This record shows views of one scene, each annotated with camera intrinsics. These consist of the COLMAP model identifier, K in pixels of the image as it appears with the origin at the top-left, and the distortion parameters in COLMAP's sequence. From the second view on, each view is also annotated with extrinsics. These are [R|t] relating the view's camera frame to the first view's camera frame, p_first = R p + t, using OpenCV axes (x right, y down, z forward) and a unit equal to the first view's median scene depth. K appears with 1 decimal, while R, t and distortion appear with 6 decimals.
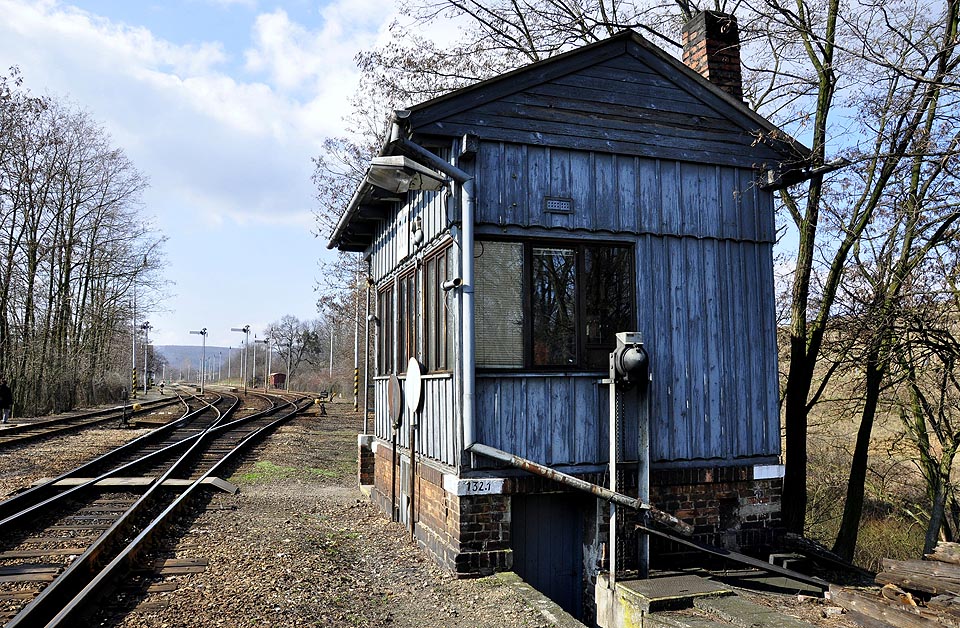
lens RADIAL K [[761.2, 0, 492.1], [0, 761.2, 340.6], [0, 0, 1]] dist [-0.105295, -0.002346]
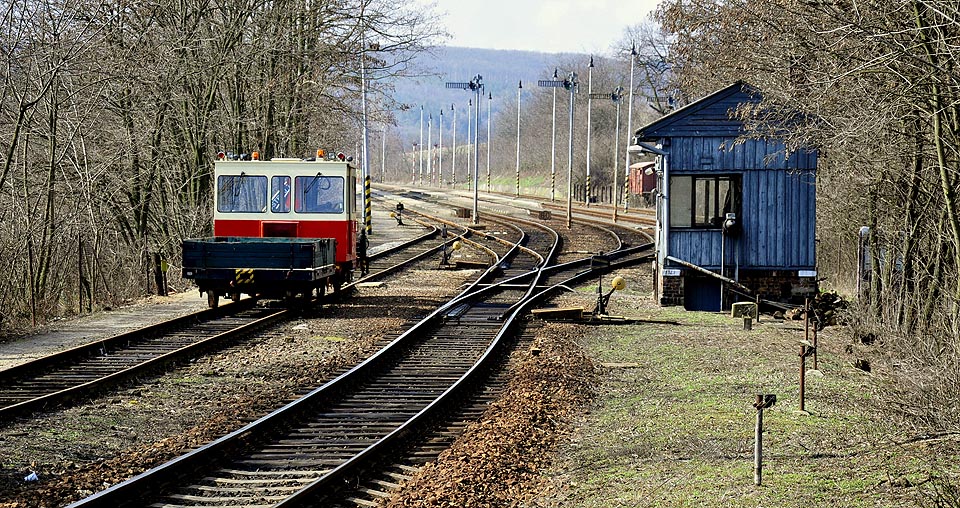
lens RADIAL K [[2649.7, 0, 480.0], [0, 2649.7, 254.2], [0, 0, 1]] dist [-0.022398, 0.000000]
pose [[0.940638, 0.013227, -0.339153, 2.278370], [0.015465, 0.996532, 0.081758, -0.581326], [0.339059, -0.082149, 0.937172, -7.200685]]
